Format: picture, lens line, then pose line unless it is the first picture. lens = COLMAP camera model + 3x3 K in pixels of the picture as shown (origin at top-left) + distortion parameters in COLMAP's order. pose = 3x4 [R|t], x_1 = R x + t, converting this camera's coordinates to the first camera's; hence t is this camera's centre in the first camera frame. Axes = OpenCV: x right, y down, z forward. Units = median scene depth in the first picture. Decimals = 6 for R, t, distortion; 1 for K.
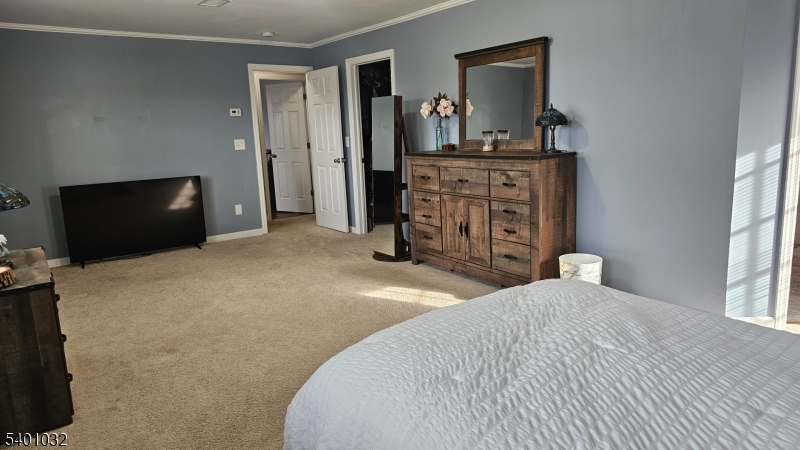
lens RADIAL K [[530.6, 0, 402.4], [0, 530.6, 229.0], [0, 0, 1]] dist [0.038038, -0.030200]
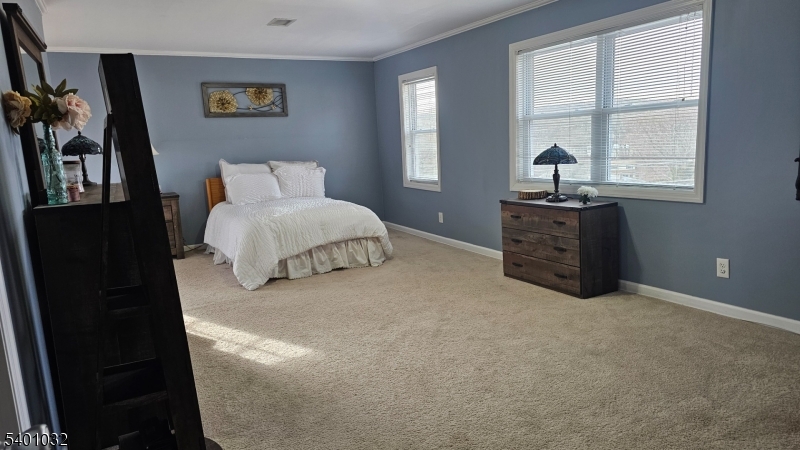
lens RADIAL K [[530.6, 0, 401.3], [0, 530.6, 228.3], [0, 0, 1]] dist [0.038038, -0.030200]
pose [[-0.987891, 0.075367, 0.135617, -0.344086], [0.118502, 0.930730, 0.345976, -0.321288], [-0.100147, 0.357858, -0.928390, 1.787058]]
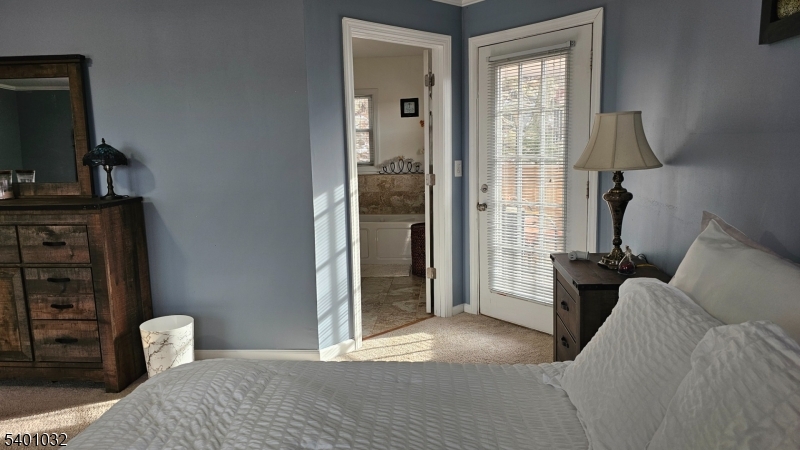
lens RADIAL K [[530.6, 0, 397.2], [0, 530.6, 222.0], [0, 0, 1]] dist [0.038038, -0.030200]
pose [[0.647154, -0.076783, 0.758482, -0.053196], [0.136304, 0.990537, -0.016023, -0.036756], [-0.750075, 0.113753, 0.651497, 0.155514]]
